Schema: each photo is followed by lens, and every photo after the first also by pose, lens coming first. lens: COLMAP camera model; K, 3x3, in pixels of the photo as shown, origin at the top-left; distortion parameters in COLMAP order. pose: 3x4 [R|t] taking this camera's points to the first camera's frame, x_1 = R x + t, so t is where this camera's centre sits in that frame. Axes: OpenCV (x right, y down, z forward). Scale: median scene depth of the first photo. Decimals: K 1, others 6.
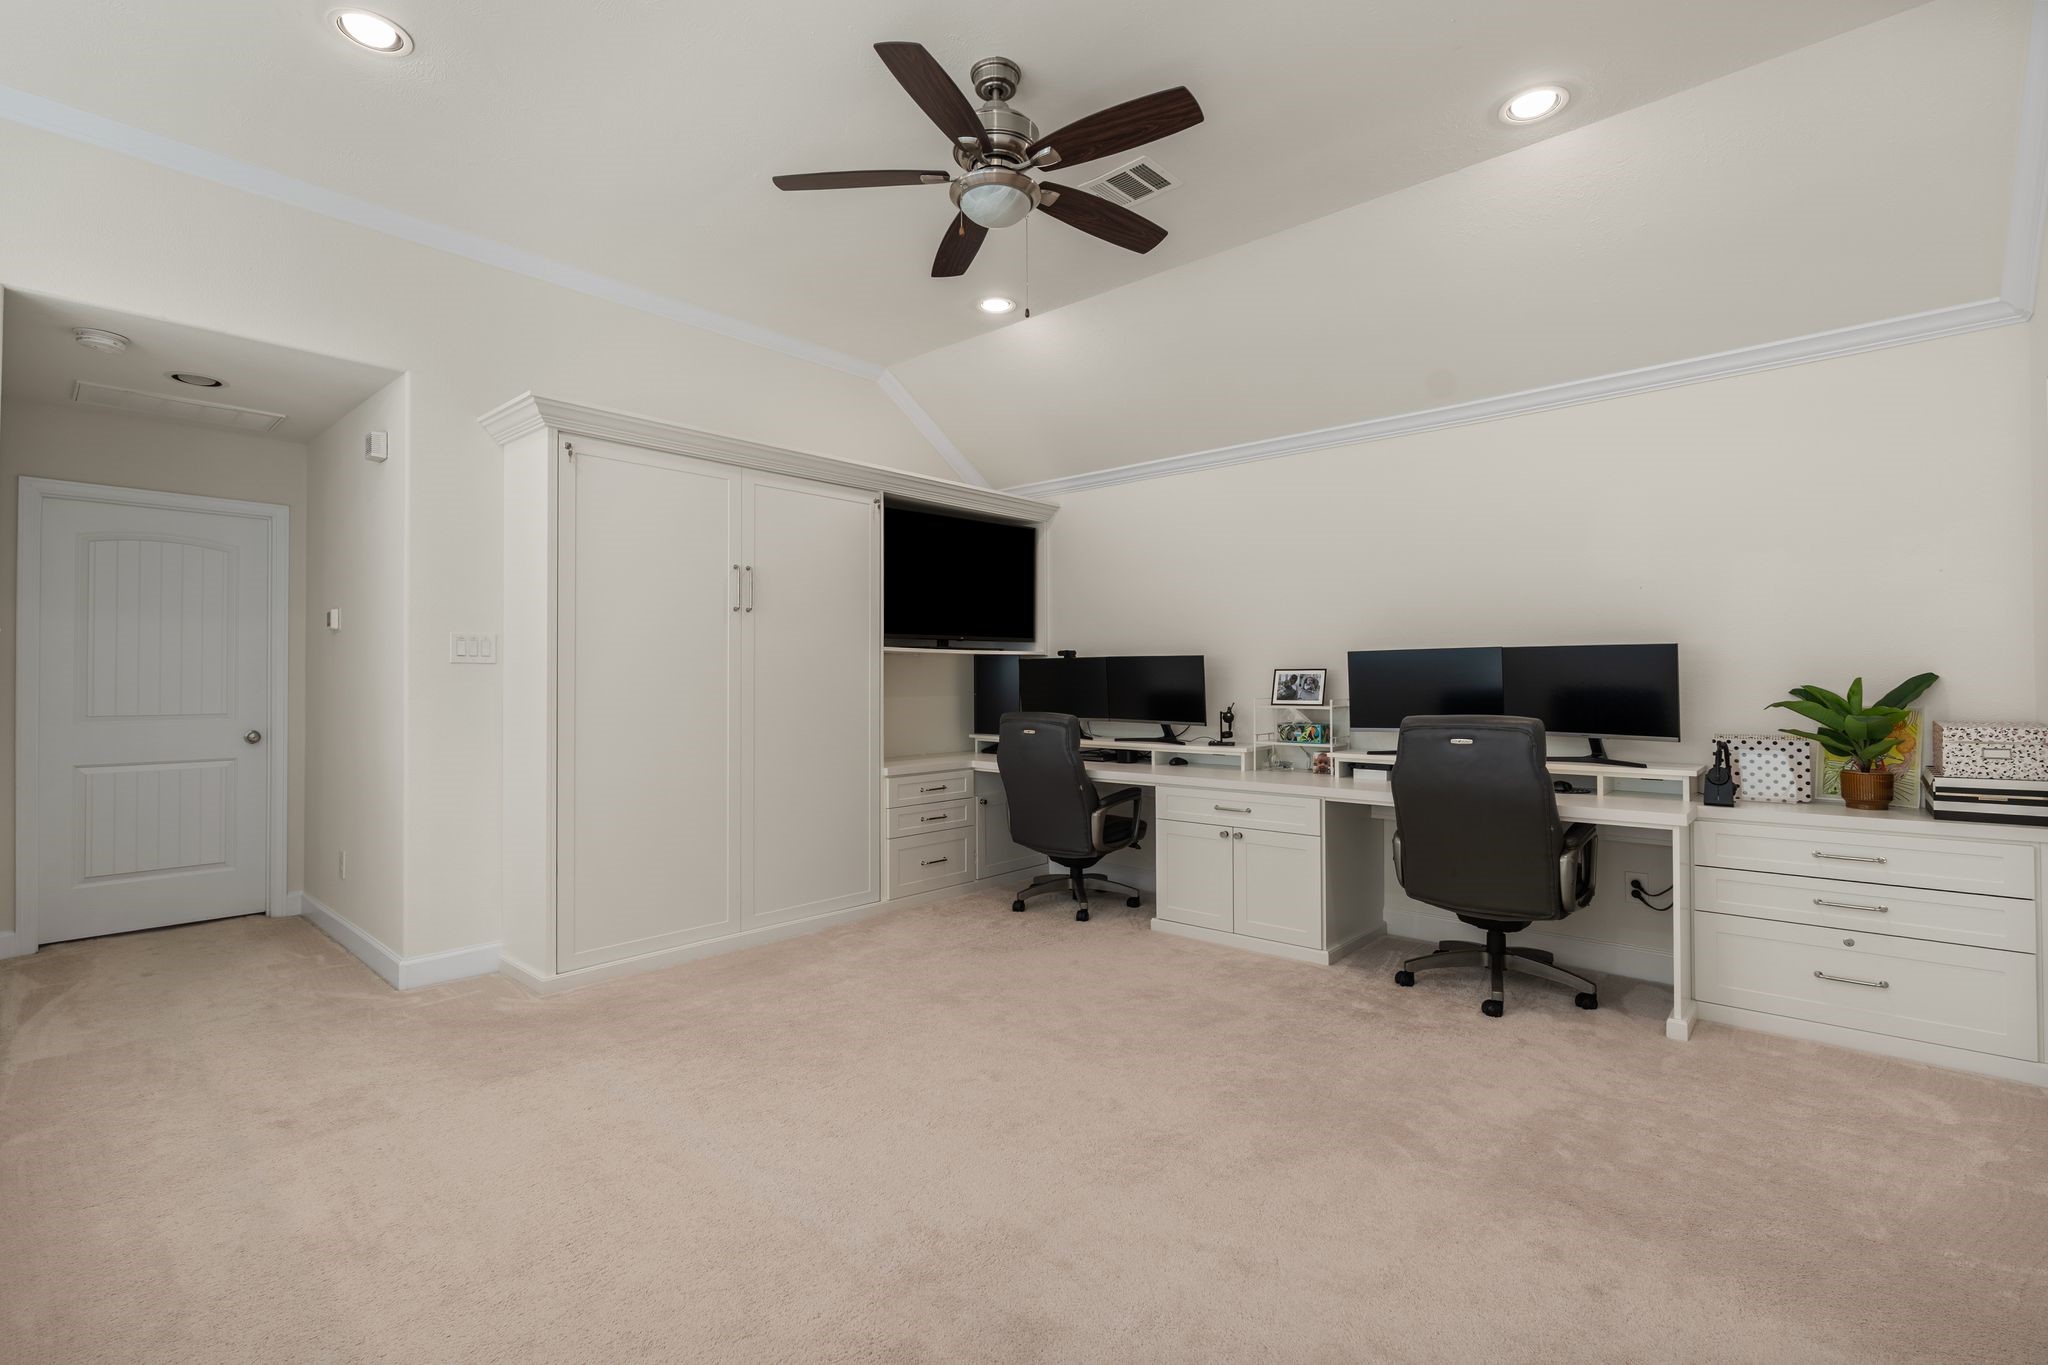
lens RADIAL K [[911.5, 0, 1014.4], [0, 911.5, 681.6], [0, 0, 1]] dist [-0.002206, 0.001096]
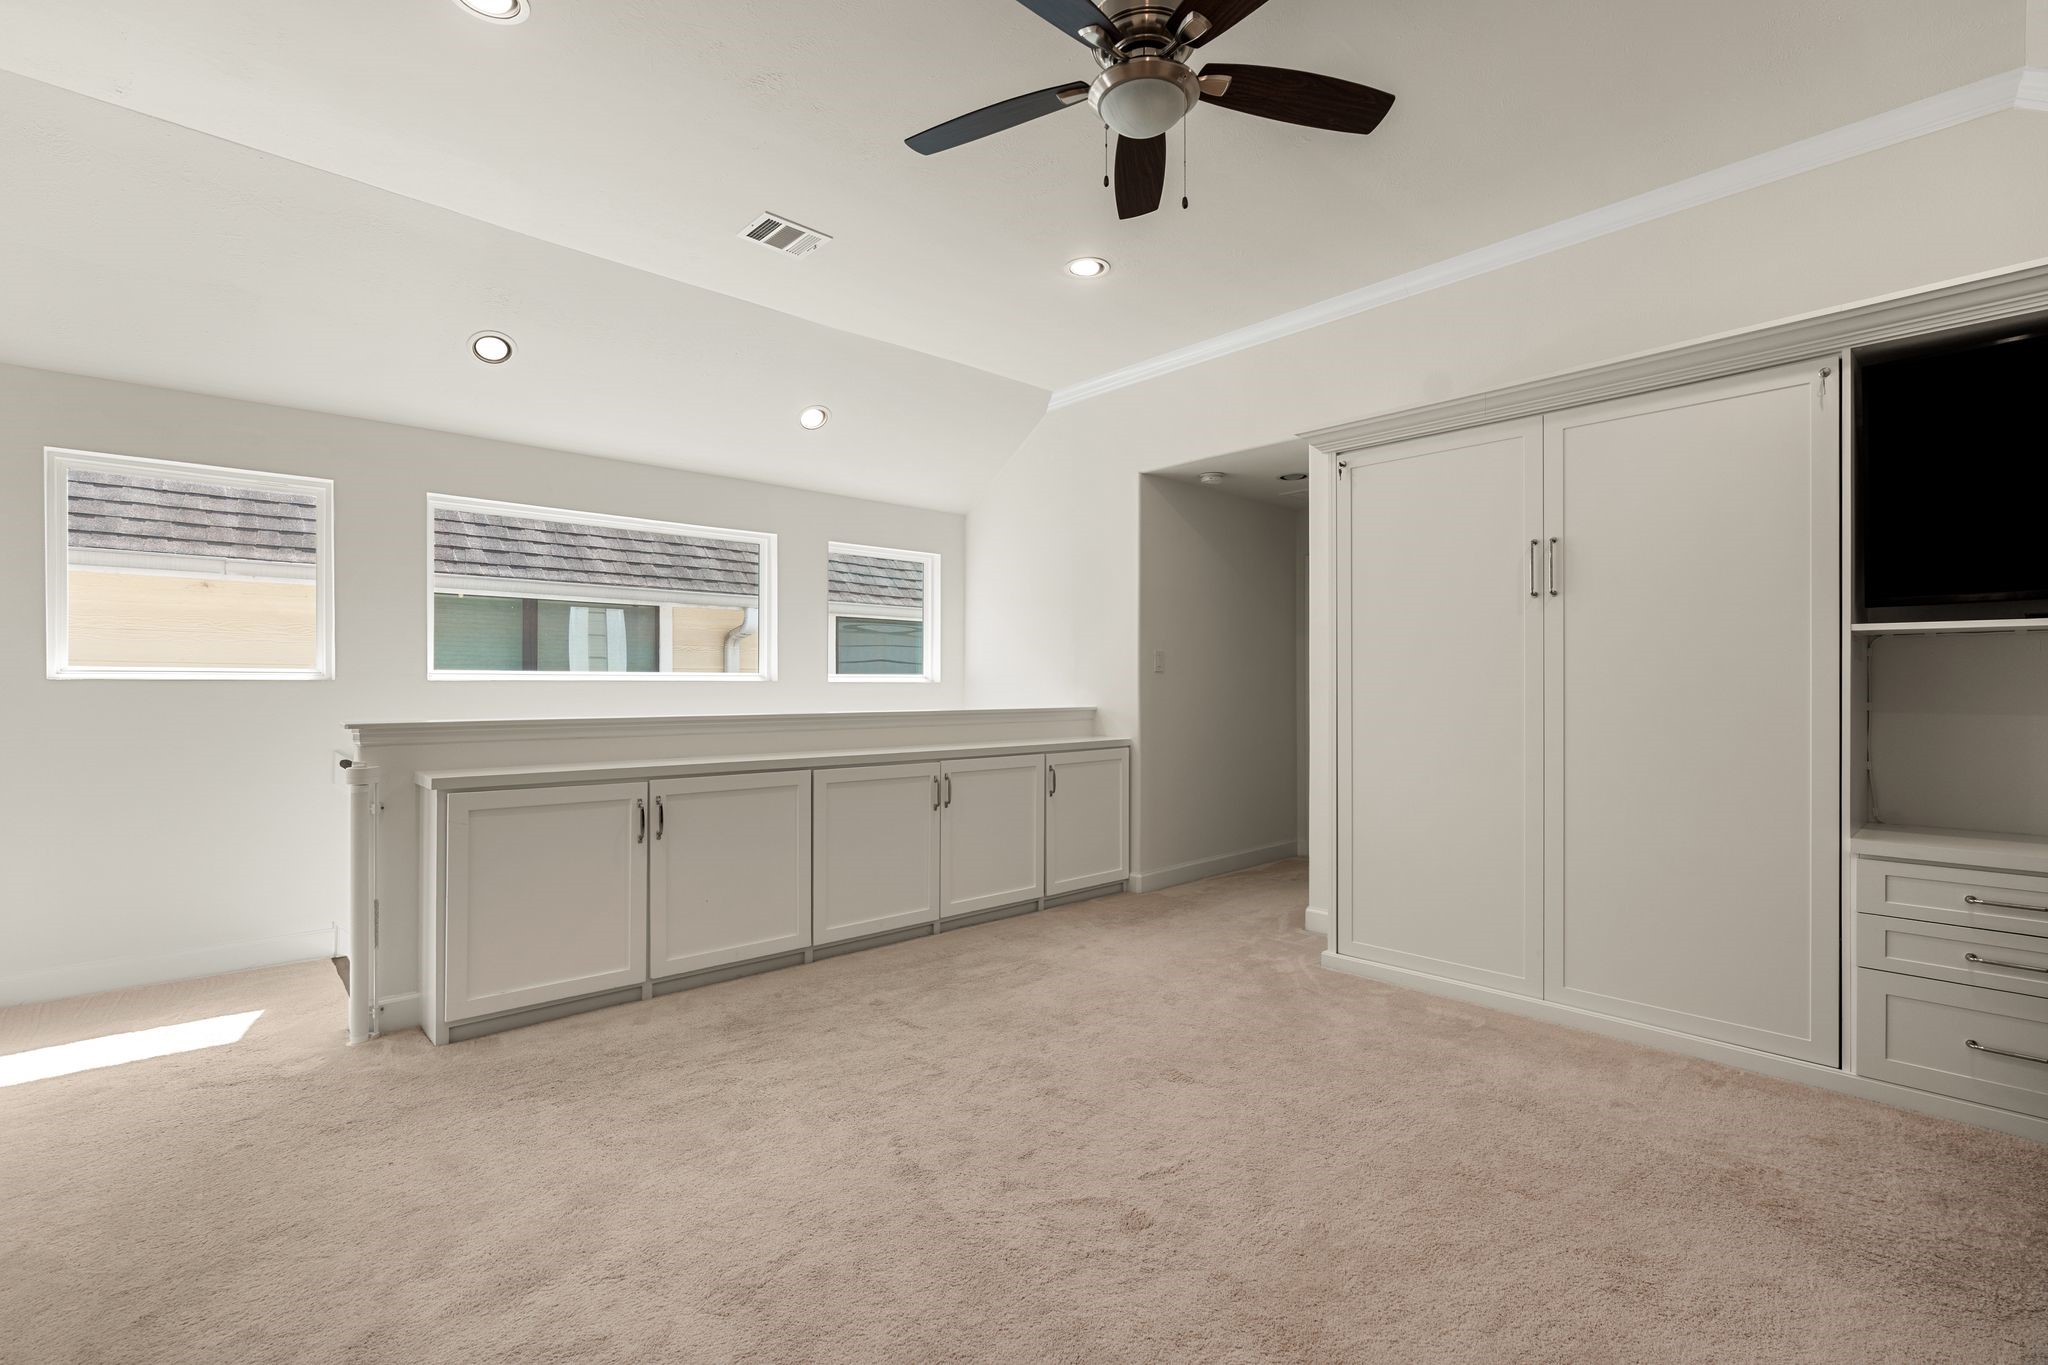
lens RADIAL K [[911.5, 0, 1014.4], [0, 911.5, 681.6], [0, 0, 1]] dist [-0.002206, 0.001096]
pose [[-0.095559, 0.001312, -0.995423, 0.538318], [0.005541, 0.999984, 0.000786, -0.006835], [0.995408, -0.005440, -0.095565, 0.624593]]
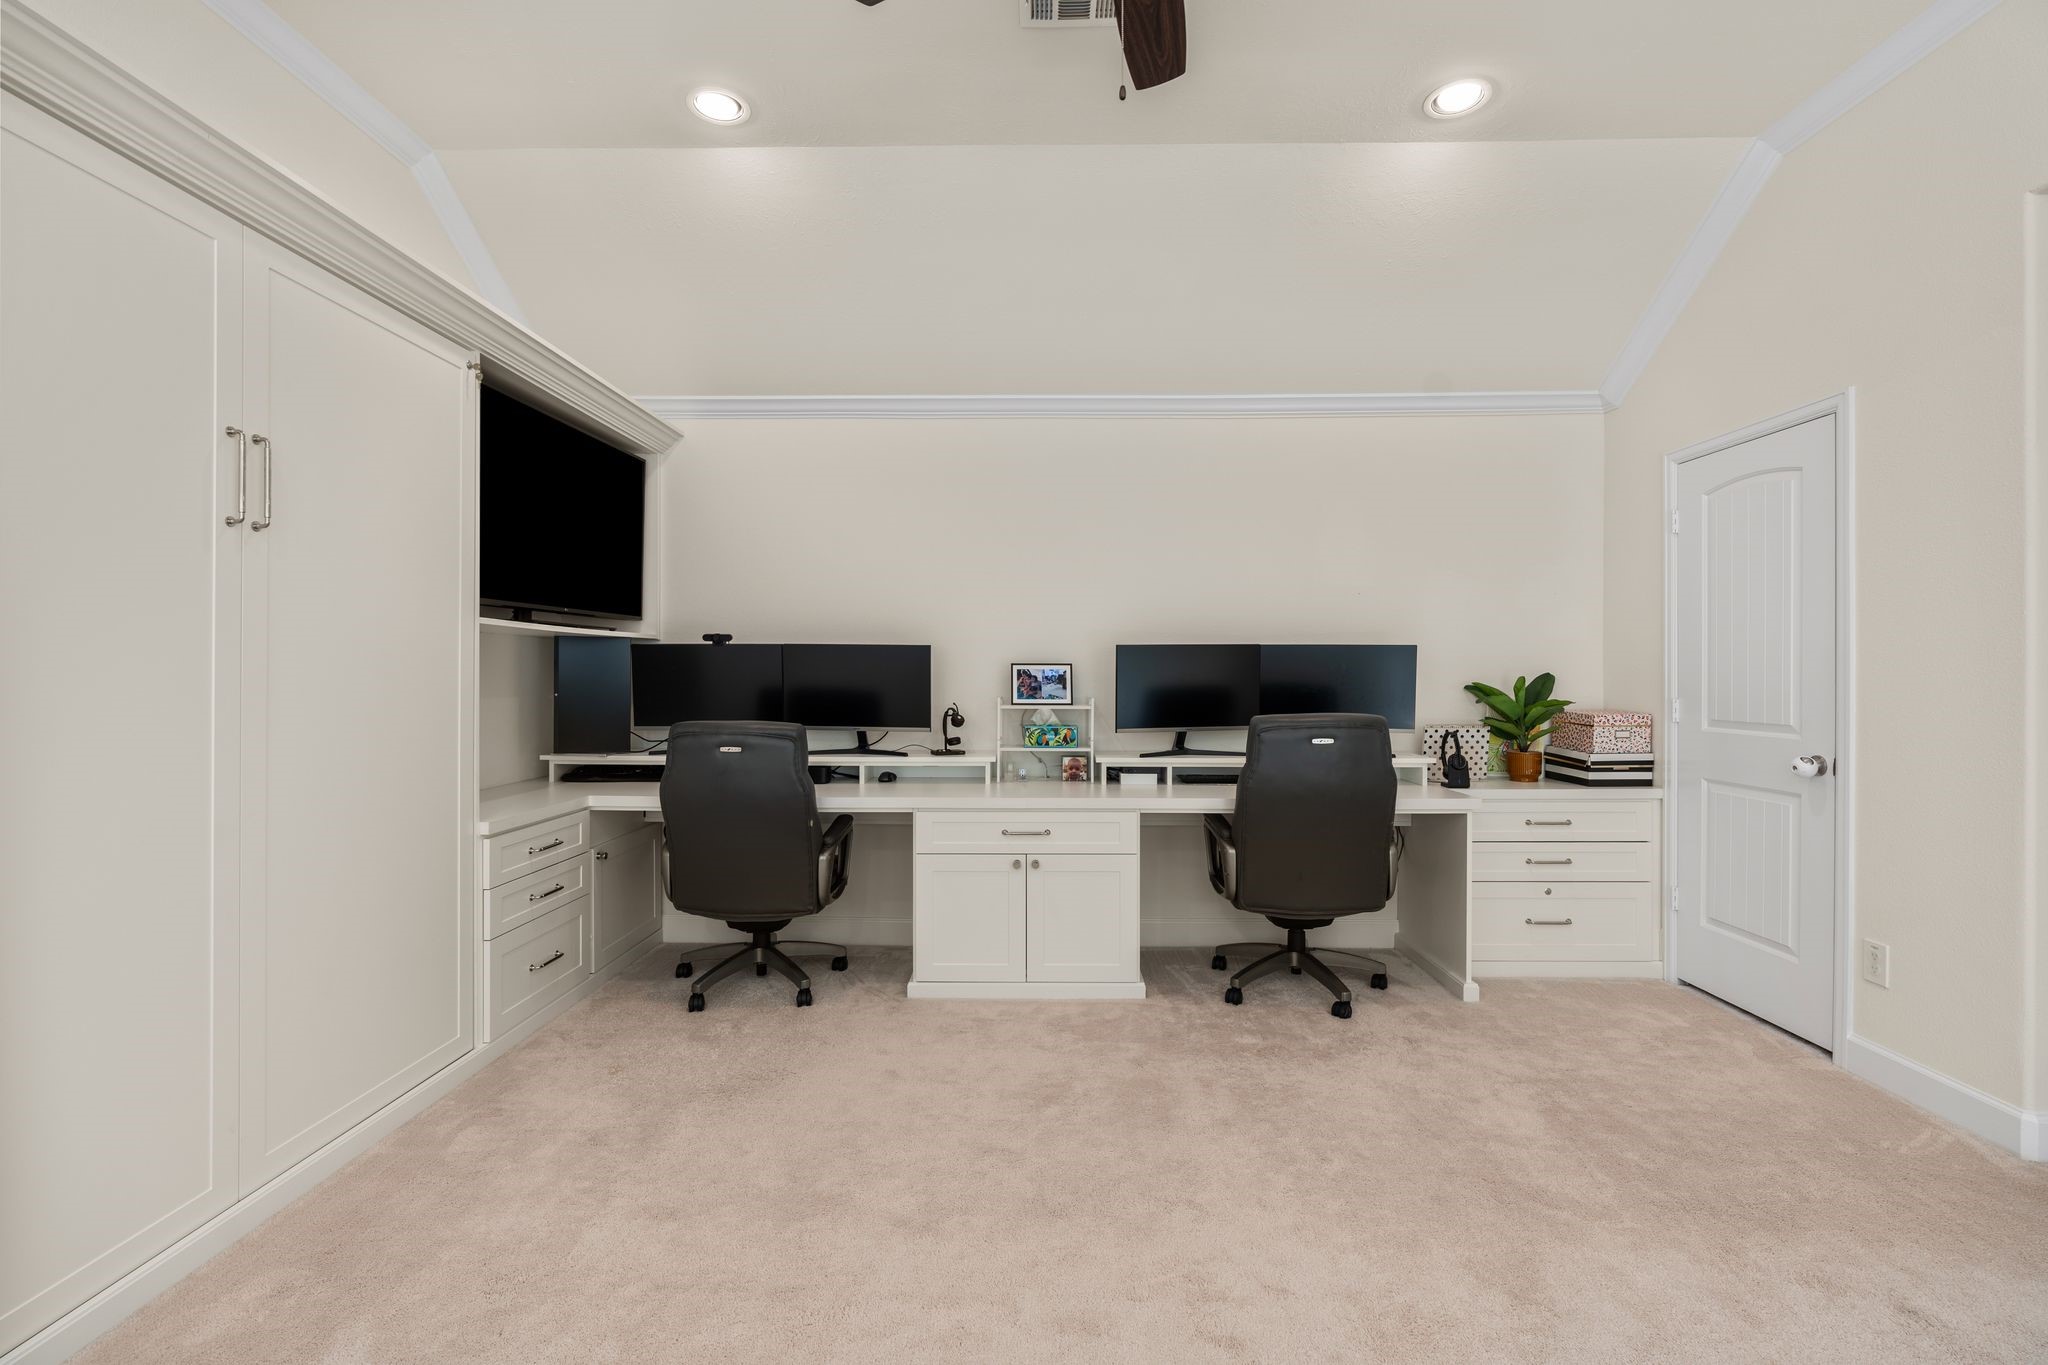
lens RADIAL K [[911.5, 0, 1014.4], [0, 911.5, 681.6], [0, 0, 1]] dist [-0.002206, 0.001096]
pose [[0.758321, -0.000856, 0.651881, -0.307066], [-0.003471, 0.999980, 0.005352, -0.000995], [-0.651872, -0.006321, 0.758302, 0.383236]]
